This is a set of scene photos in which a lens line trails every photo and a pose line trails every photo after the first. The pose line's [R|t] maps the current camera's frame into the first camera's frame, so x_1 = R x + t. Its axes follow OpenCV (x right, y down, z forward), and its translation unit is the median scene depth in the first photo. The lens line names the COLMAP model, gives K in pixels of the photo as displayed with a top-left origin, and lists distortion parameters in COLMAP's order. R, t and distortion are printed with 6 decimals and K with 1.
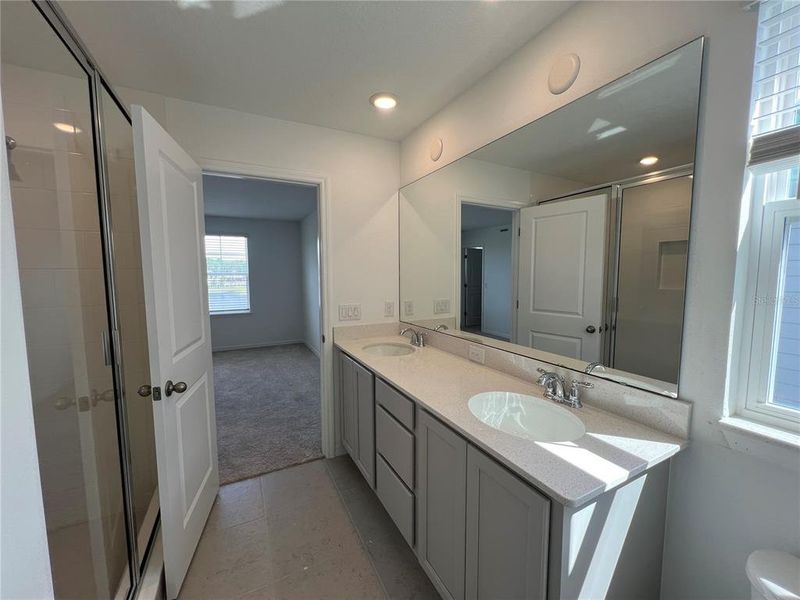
lens RADIAL K [[318.1, 0, 401.0], [0, 318.1, 299.5], [0, 0, 1]] dist [0.003648, -0.000060]
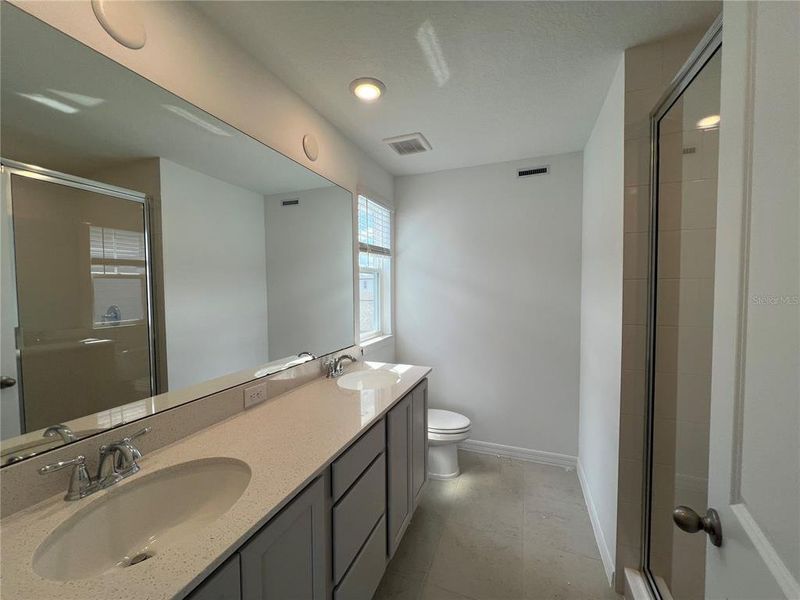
lens RADIAL K [[318.1, 0, 403.4], [0, 318.1, 300.2], [0, 0, 1]] dist [0.003648, -0.000060]
pose [[-0.666952, -0.014860, 0.744952, -0.470466], [0.076481, 0.993155, 0.088284, -0.078351], [-0.741165, 0.115857, -0.661250, 0.993541]]
